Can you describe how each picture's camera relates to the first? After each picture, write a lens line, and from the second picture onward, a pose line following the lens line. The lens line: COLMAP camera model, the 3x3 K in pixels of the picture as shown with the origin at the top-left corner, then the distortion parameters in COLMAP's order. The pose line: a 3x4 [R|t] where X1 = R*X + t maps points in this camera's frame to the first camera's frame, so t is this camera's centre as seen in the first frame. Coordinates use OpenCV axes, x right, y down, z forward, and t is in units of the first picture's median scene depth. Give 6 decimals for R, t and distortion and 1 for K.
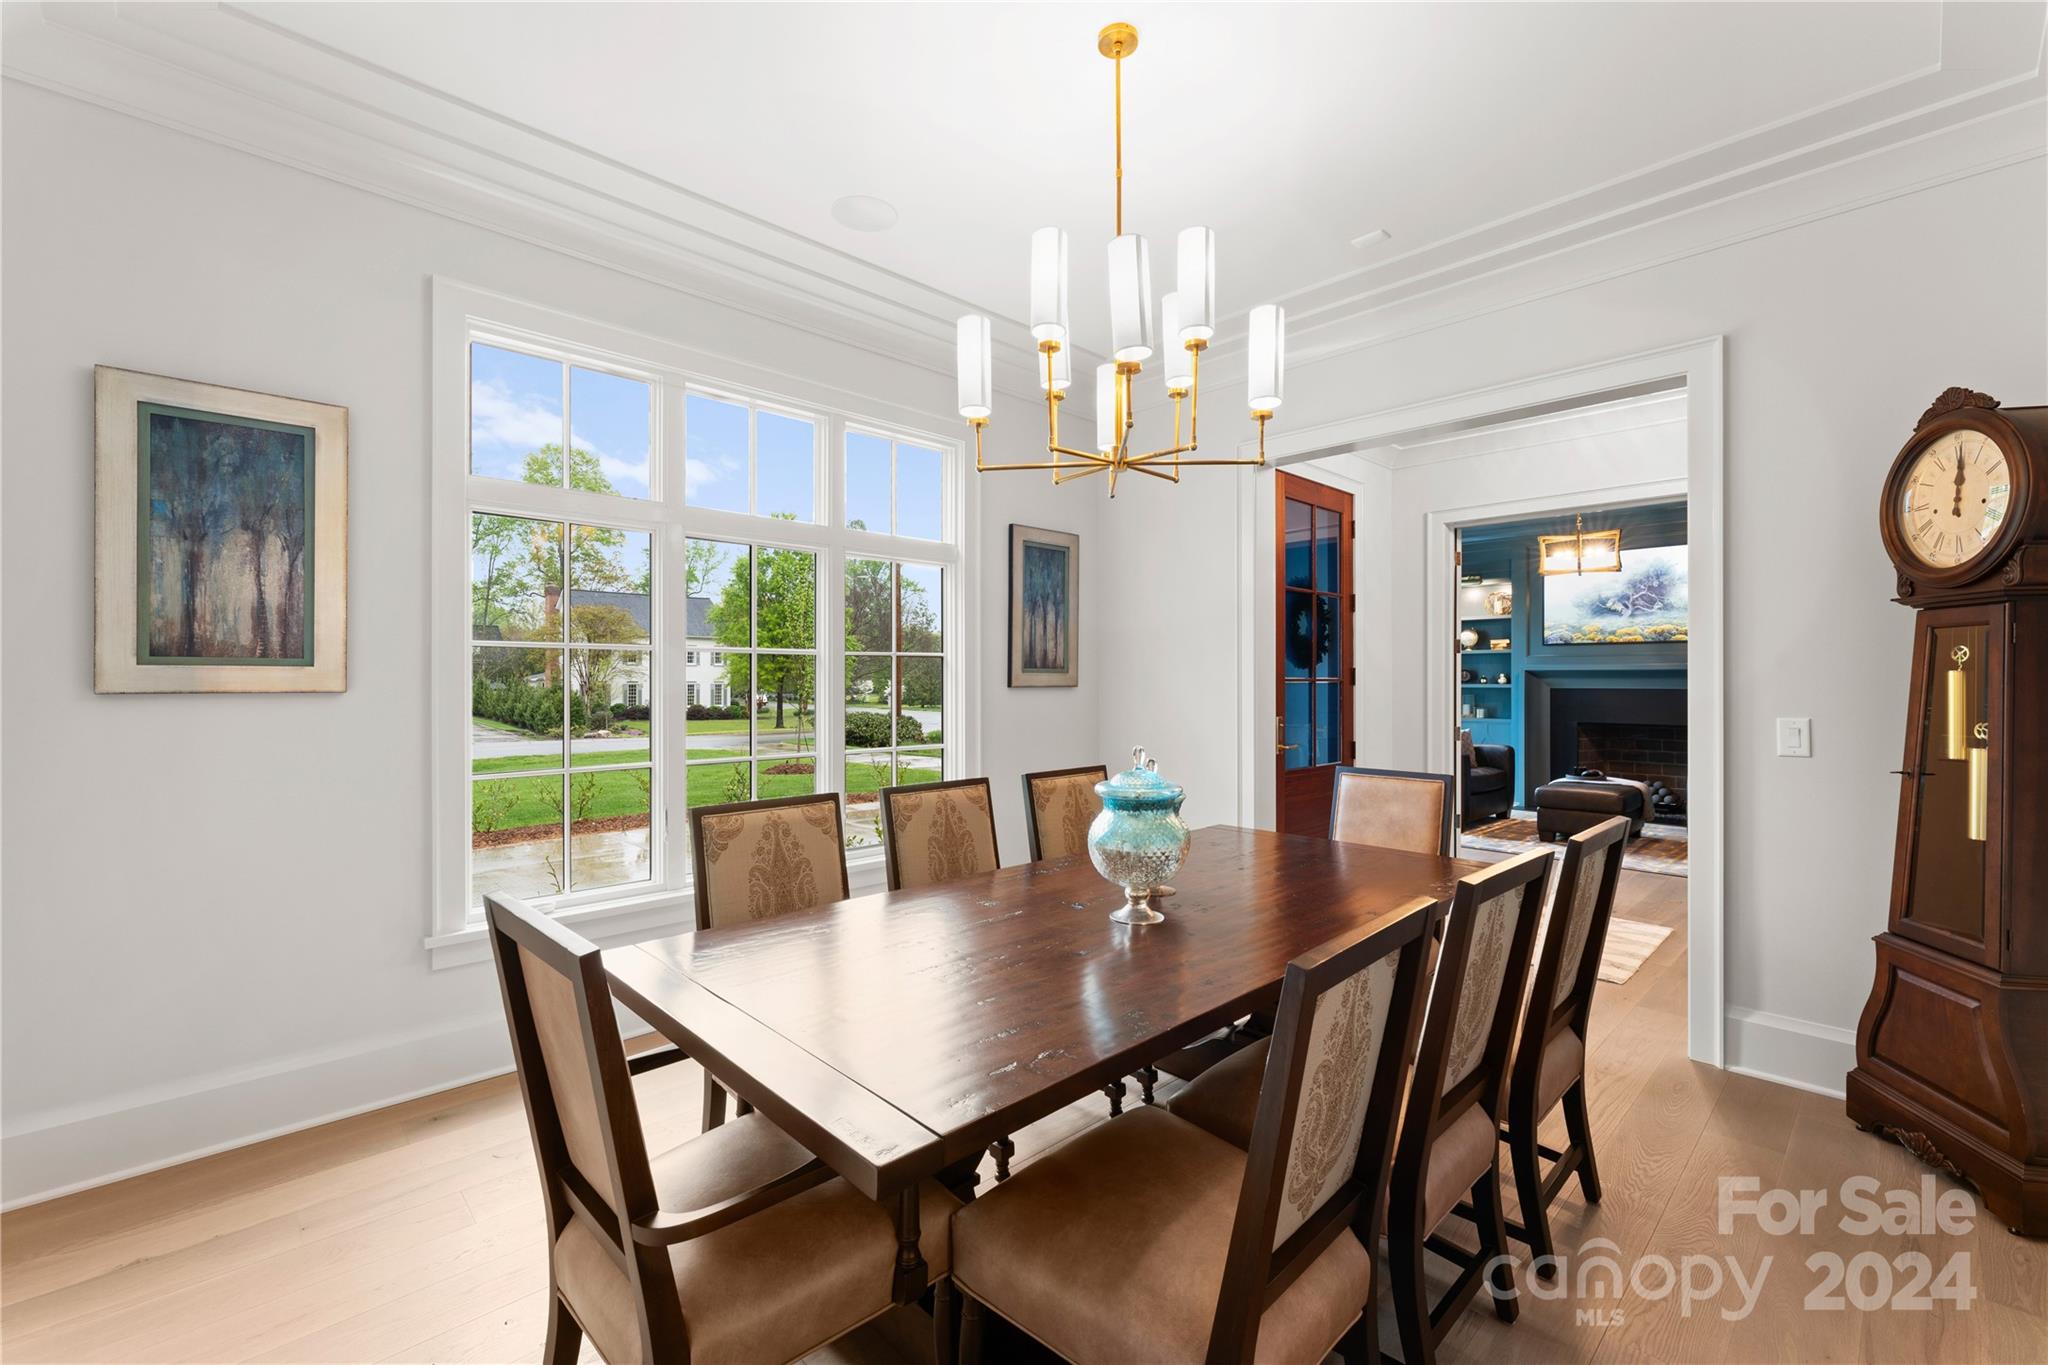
lens RADIAL K [[845.7, 0, 1067.6], [0, 845.7, 679.2], [0, 0, 1]] dist [0.006489, -0.000473]
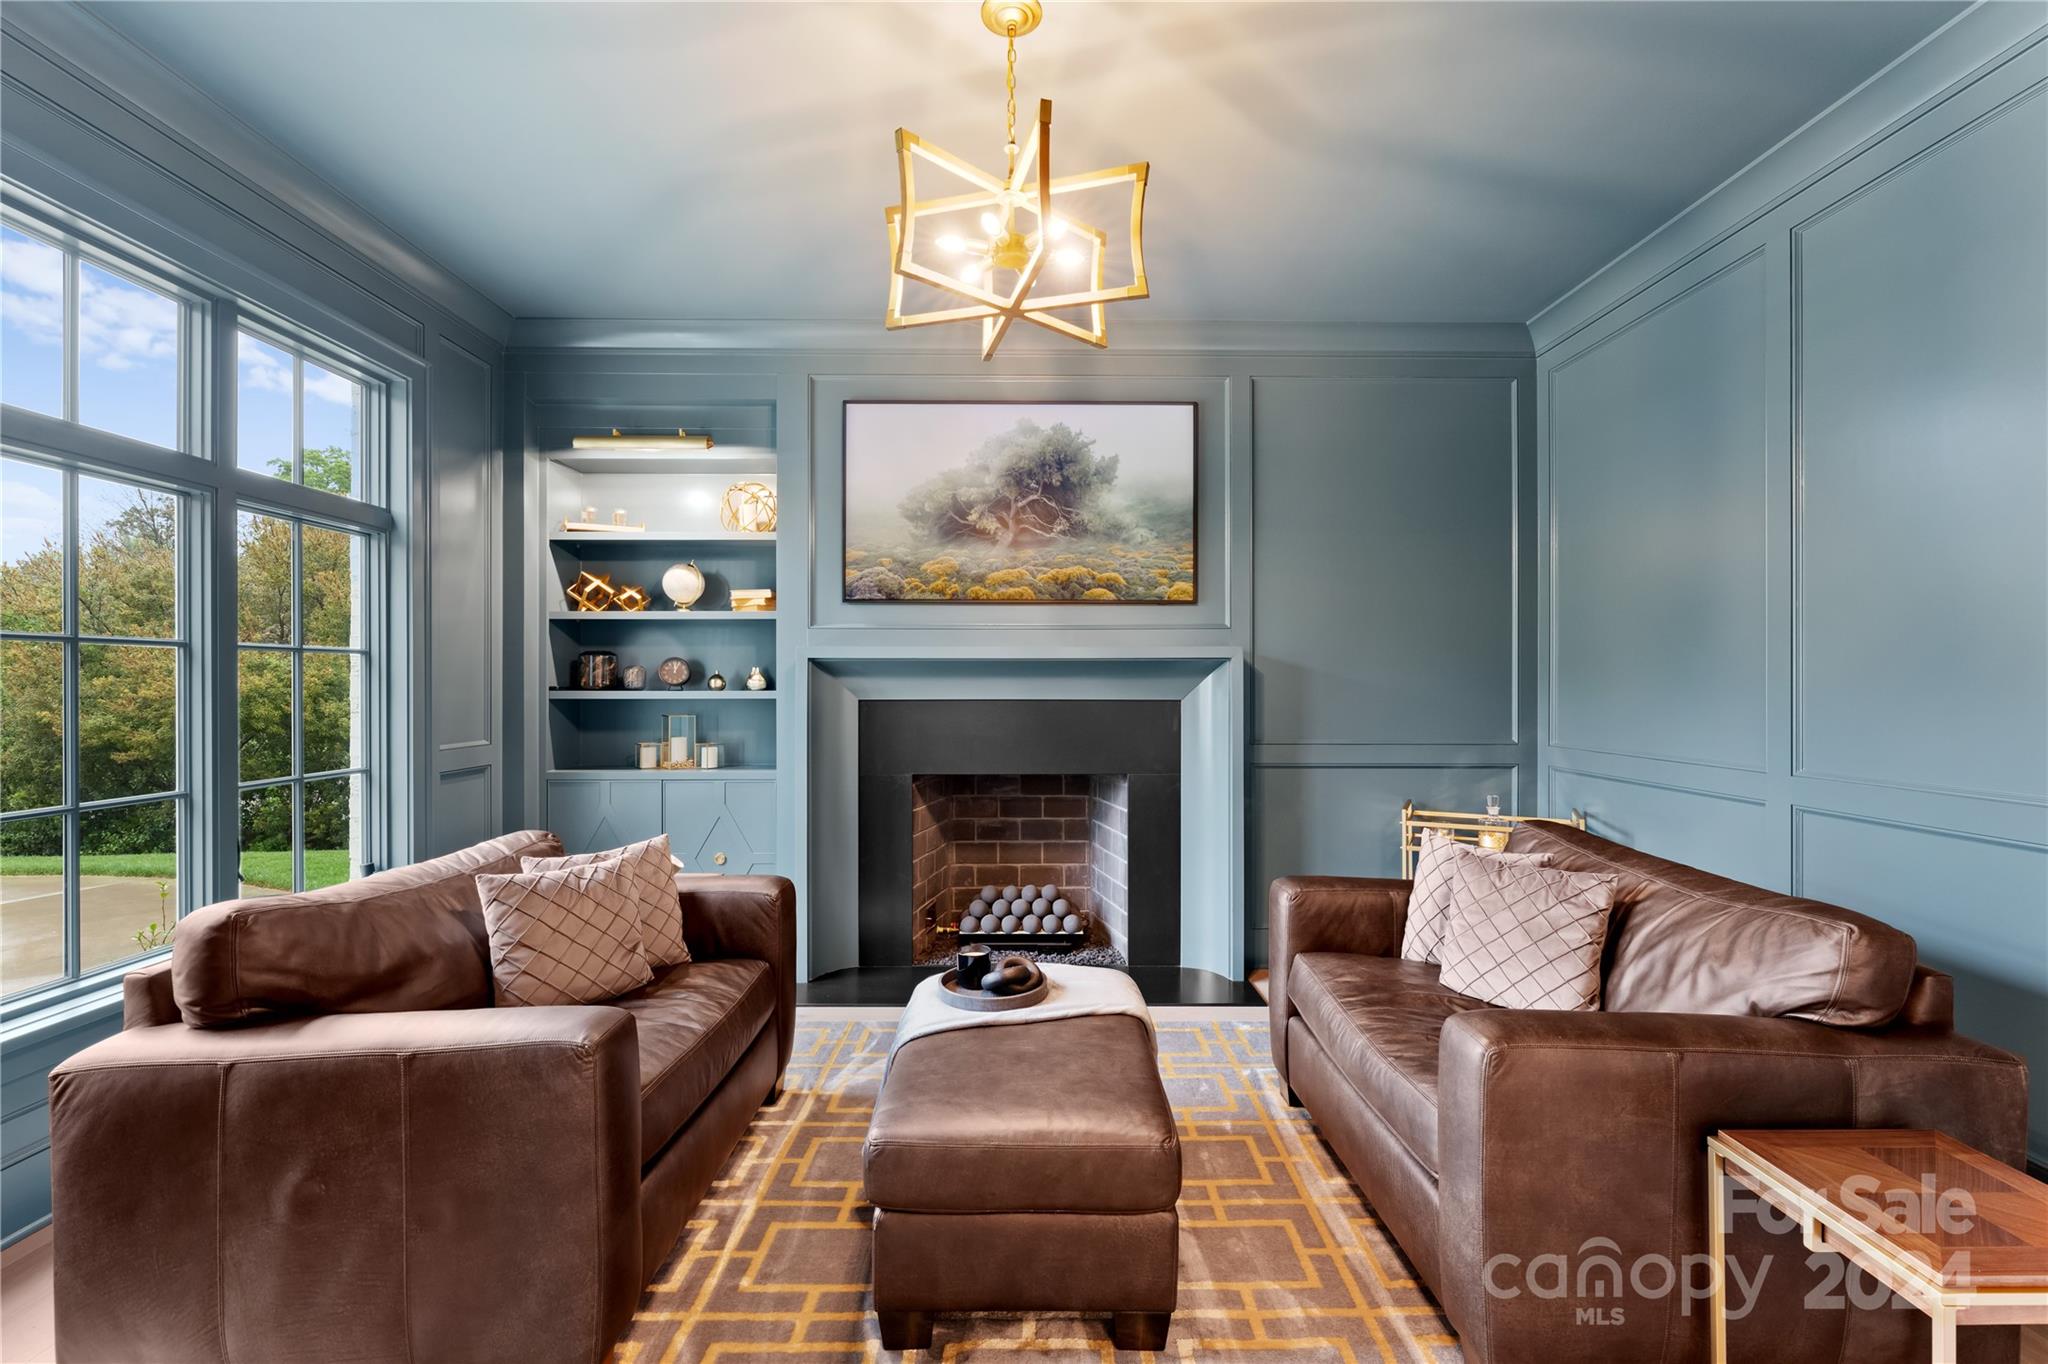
lens RADIAL K [[845.7, 0, 1022.6], [0, 845.7, 687.9], [0, 0, 1]] dist [0.006489, -0.000473]
pose [[0.701977, 0.001178, 0.712198, 0.317591], [0.000330, 0.999998, -0.001979, 0.005605], [-0.712199, 0.001625, 0.701975, 0.633712]]
